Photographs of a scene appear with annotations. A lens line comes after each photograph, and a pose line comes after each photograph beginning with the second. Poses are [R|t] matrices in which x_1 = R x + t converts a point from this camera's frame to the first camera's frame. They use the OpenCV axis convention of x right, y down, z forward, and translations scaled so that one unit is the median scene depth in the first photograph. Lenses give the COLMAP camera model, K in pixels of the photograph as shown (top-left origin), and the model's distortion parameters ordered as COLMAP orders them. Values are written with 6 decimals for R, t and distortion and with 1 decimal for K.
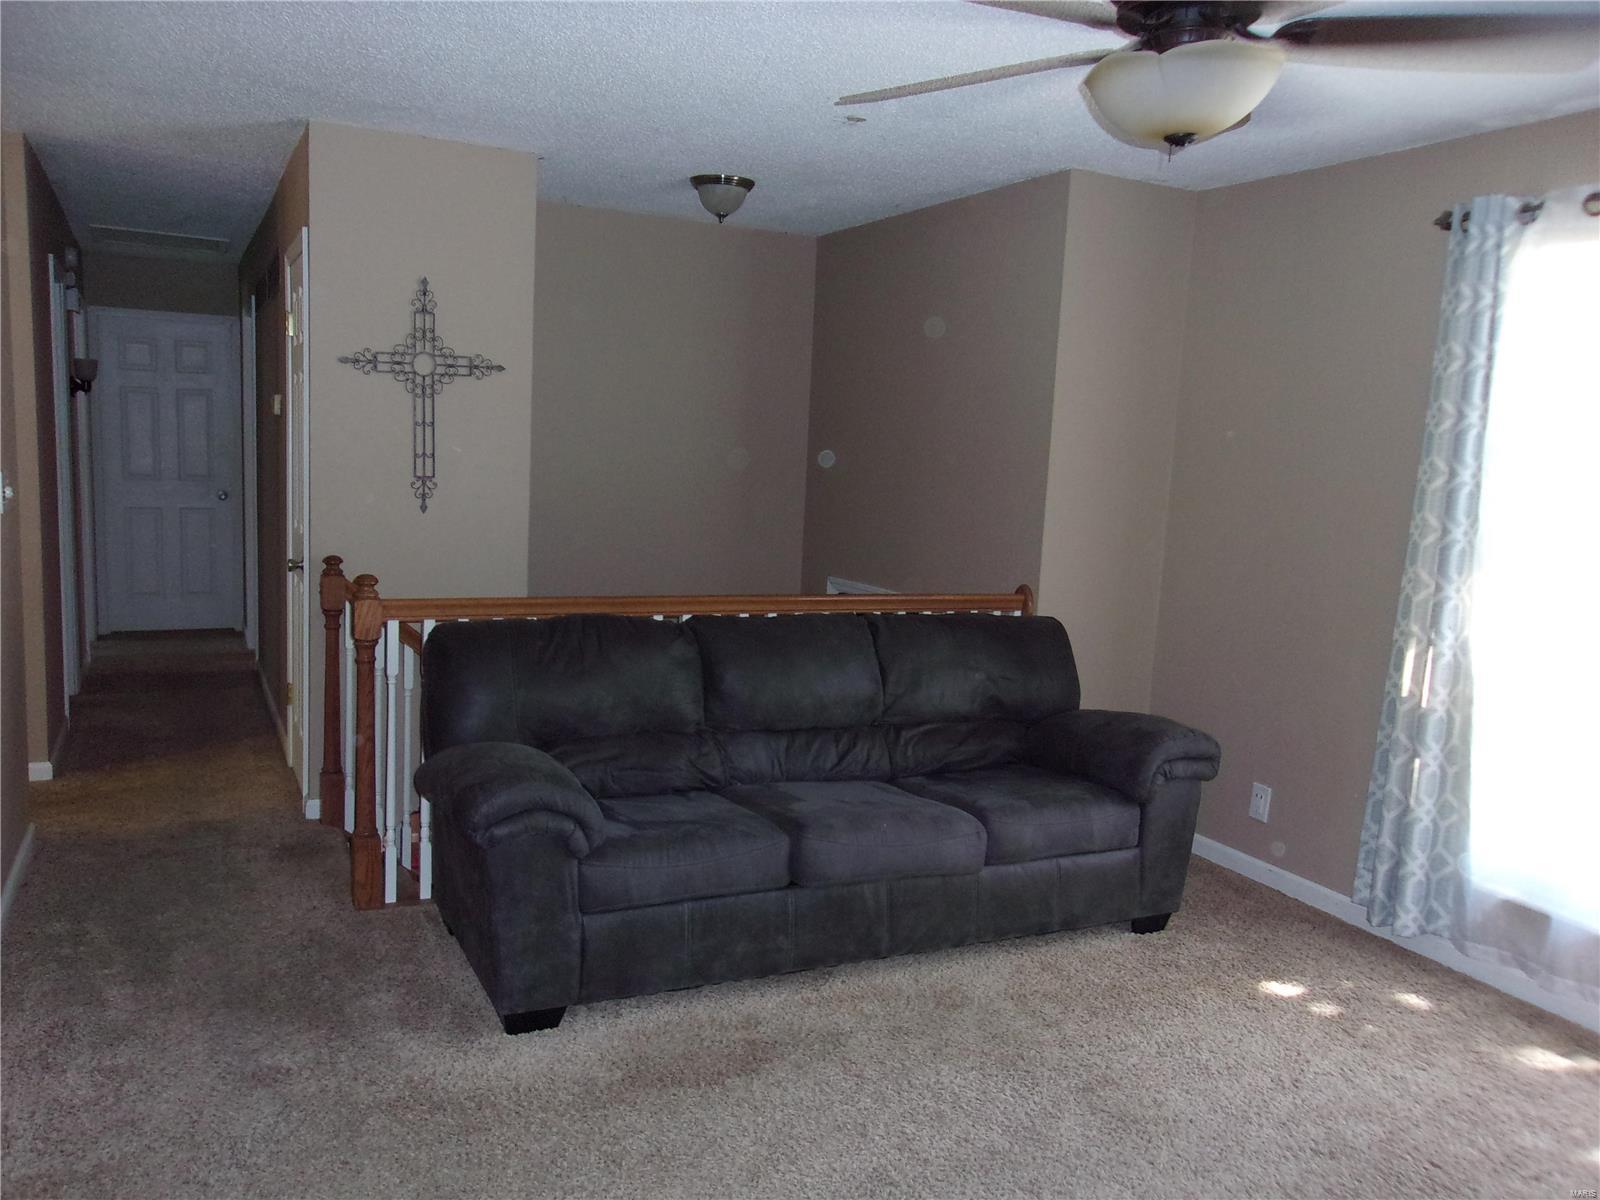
lens RADIAL K [[1268.4, 0, 808.6], [0, 1268.4, 611.6], [0, 0, 1]] dist [0.026971, 0.014298]
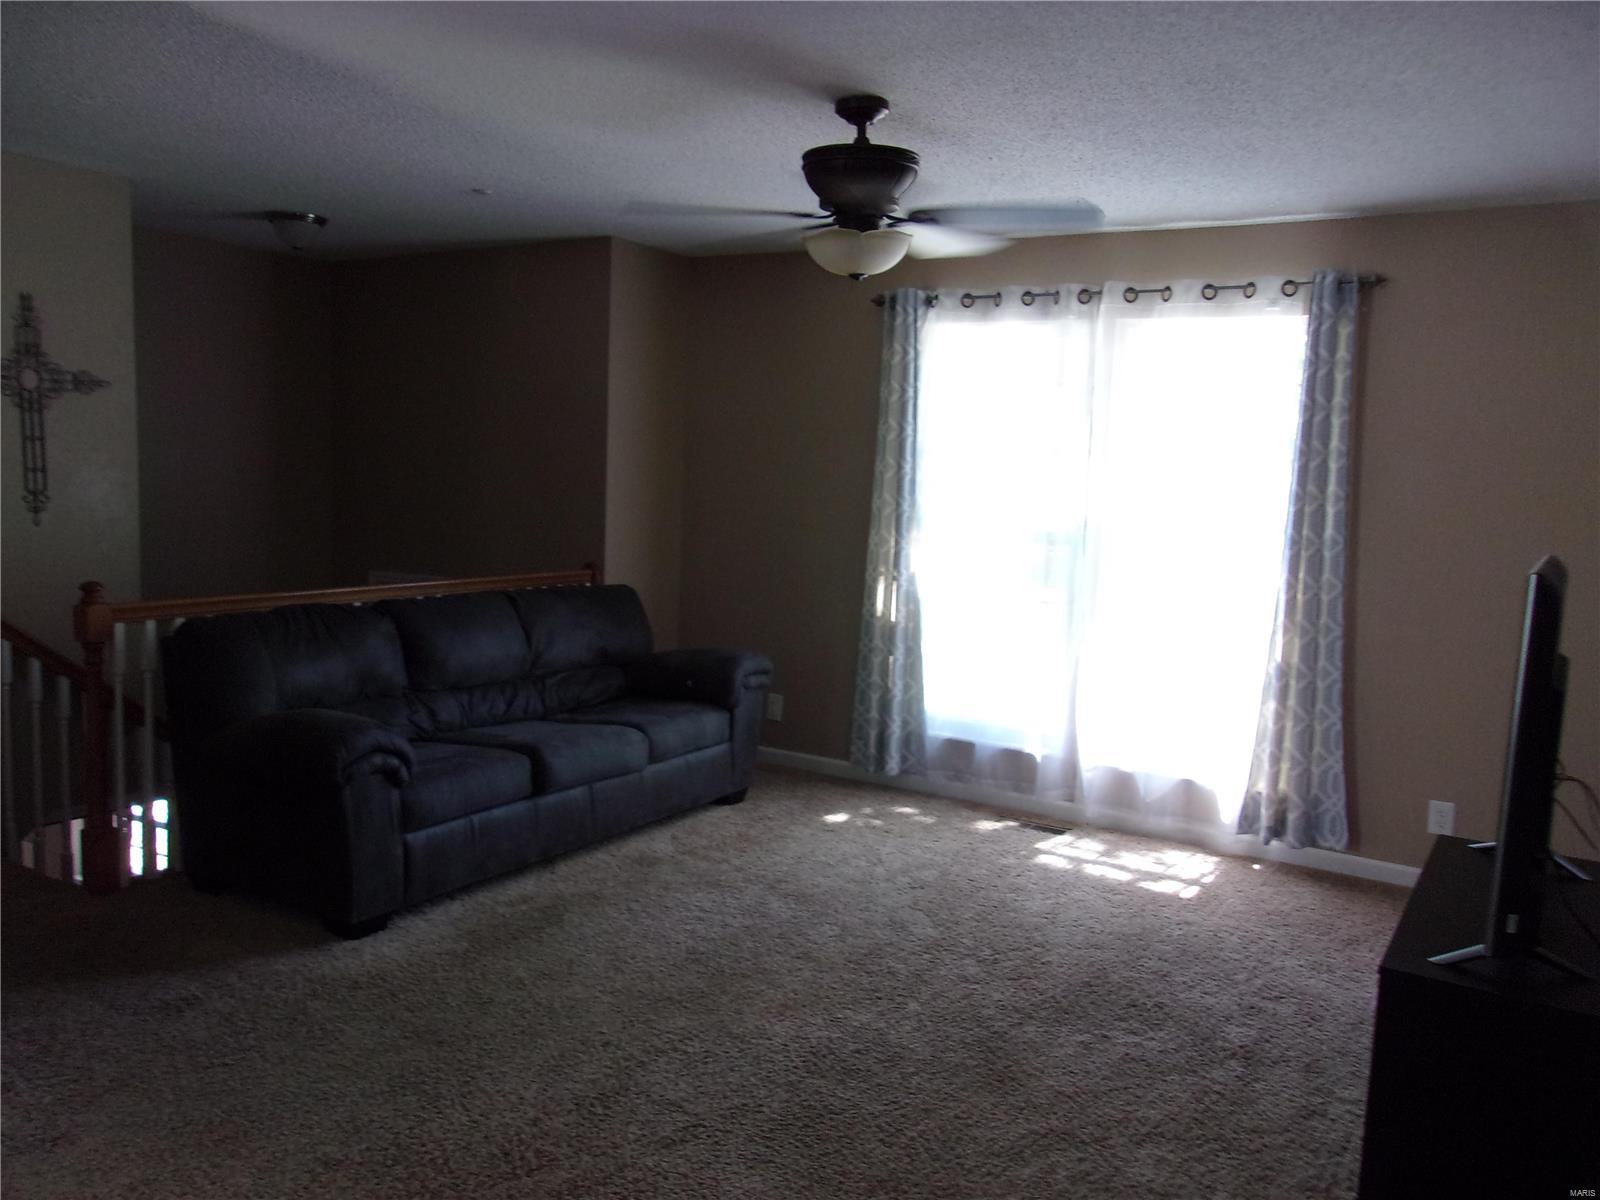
lens RADIAL K [[1268.4, 0, 793.1], [0, 1268.4, 600.5], [0, 0, 1]] dist [0.026971, 0.014298]
pose [[0.852053, -0.076584, 0.517823, -0.391932], [0.080584, 0.996638, 0.014801, 0.018418], [-0.517216, 0.029117, 0.855360, -0.222050]]
